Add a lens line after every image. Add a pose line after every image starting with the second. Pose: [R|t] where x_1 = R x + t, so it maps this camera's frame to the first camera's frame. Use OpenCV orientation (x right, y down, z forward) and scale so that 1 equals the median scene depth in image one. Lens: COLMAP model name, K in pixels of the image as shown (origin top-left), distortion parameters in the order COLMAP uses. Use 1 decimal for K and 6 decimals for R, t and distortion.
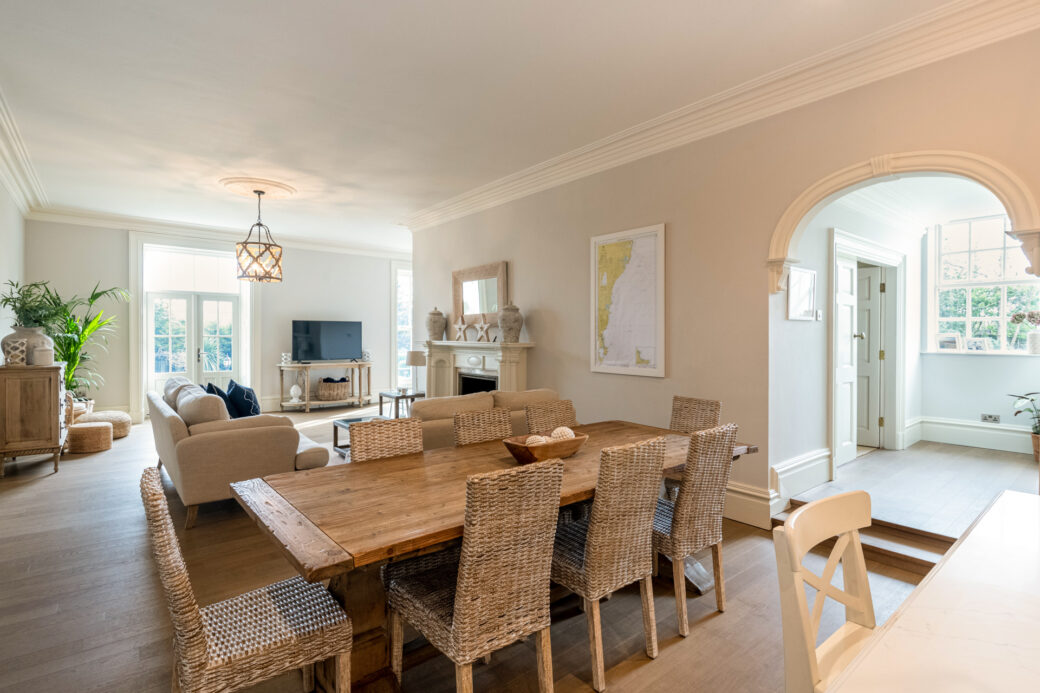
lens RADIAL K [[507.3, 0, 527.7], [0, 507.3, 347.0], [0, 0, 1]] dist [0.001266, 0.000547]
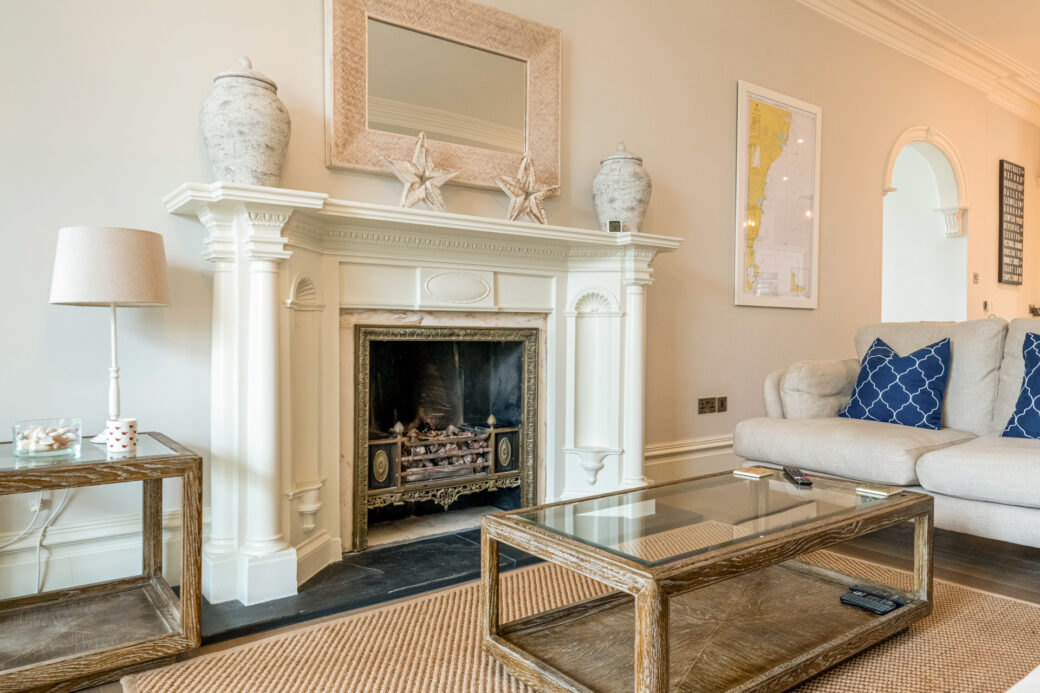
lens RADIAL K [[706.6, 0, 524.9], [0, 706.6, 345.6], [0, 0, 1]] dist [0.004505, -0.001152]
pose [[0.048198, -0.023797, 0.998554, -0.523330], [0.018590, 0.999564, 0.022924, 0.052356], [-0.998665, 0.017458, 0.048620, 0.878048]]
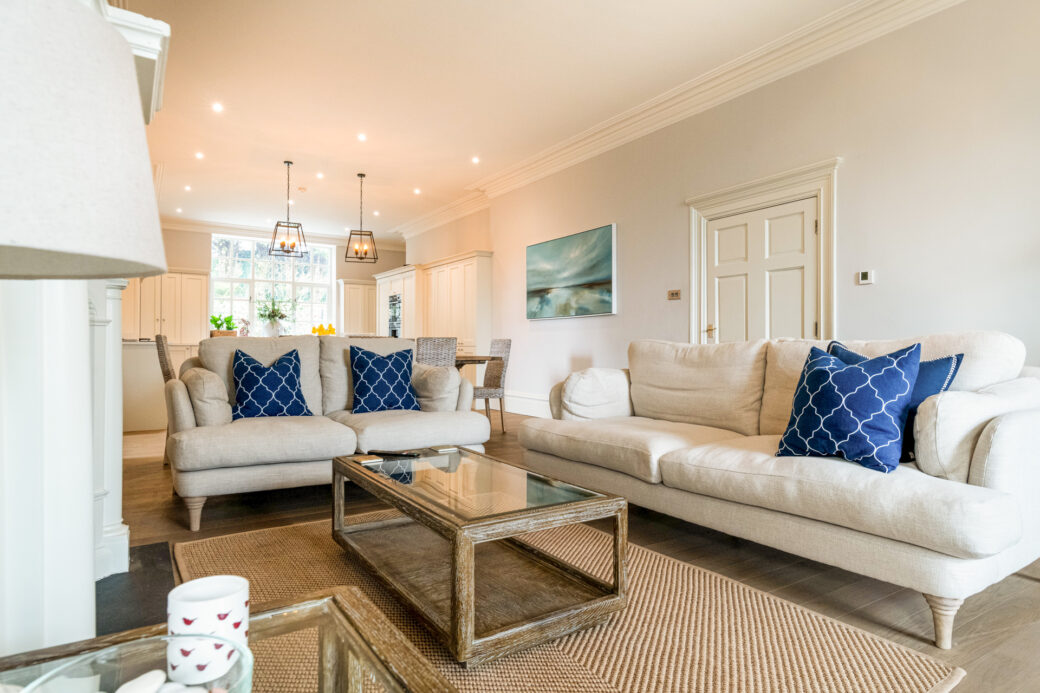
lens RADIAL K [[595.1, 0, 527.3], [0, 595.1, 341.8], [0, 0, 1]] dist [0.002410, -0.000757]
pose [[-0.993313, -0.009014, 0.115098, -0.310817], [-0.007353, 0.999863, 0.014848, 0.047219], [-0.115216, 0.013902, -0.993243, 1.129319]]
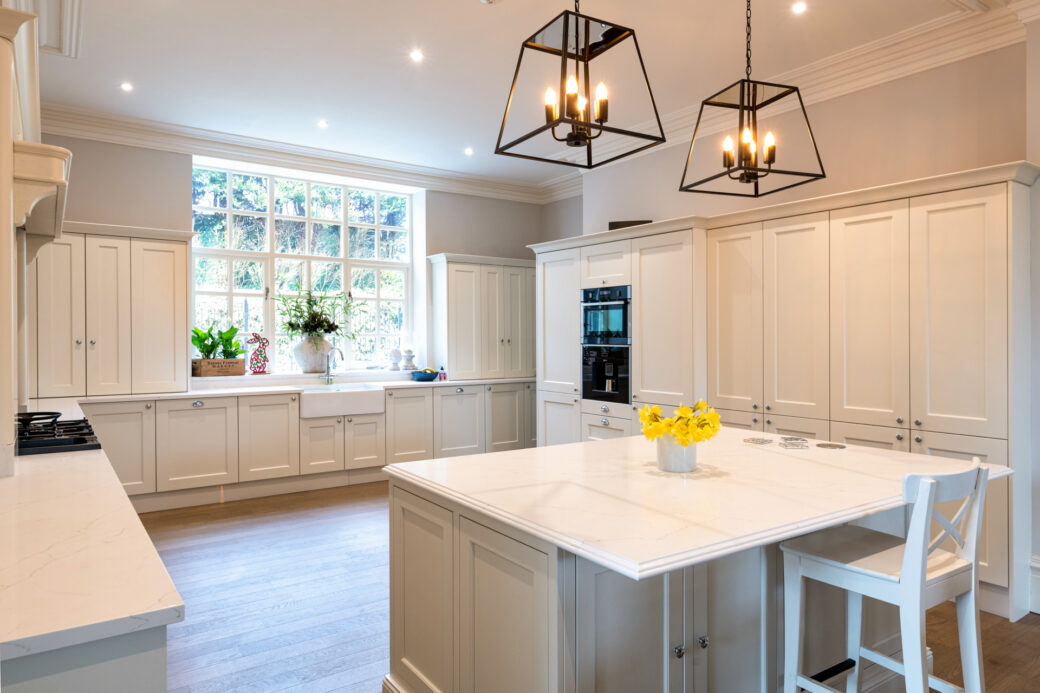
lens RADIAL K [[671.8, 0, 529.0], [0, 671.8, 342.9], [0, 0, 1]] dist [0.009987, 0.002883]
pose [[-0.996839, -0.007261, 0.079113, 0.237950], [-0.004571, 0.999407, 0.034123, -0.008681], [-0.079314, 0.033654, -0.996281, 0.440902]]
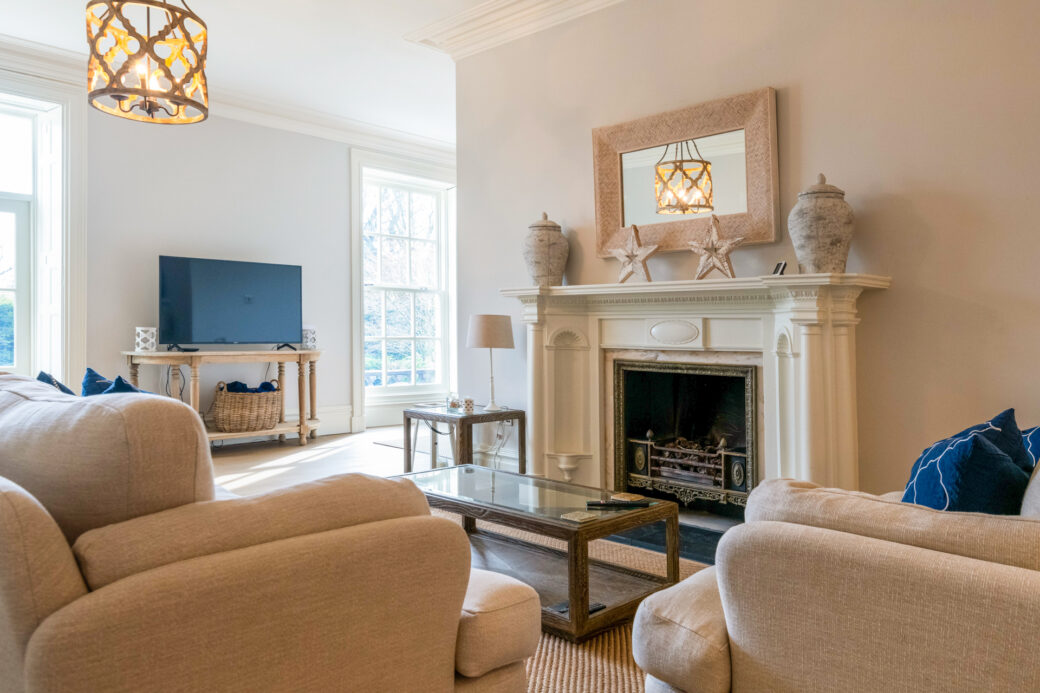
lens RADIAL K [[762.6, 0, 527.8], [0, 762.6, 343.2], [0, 0, 1]] dist [0.006077, 0.011235]
pose [[0.992122, 0.005206, 0.125170, -0.286246], [-0.003826, 0.999929, -0.011266, 0.042144], [-0.125220, 0.010698, 0.992071, 0.360467]]
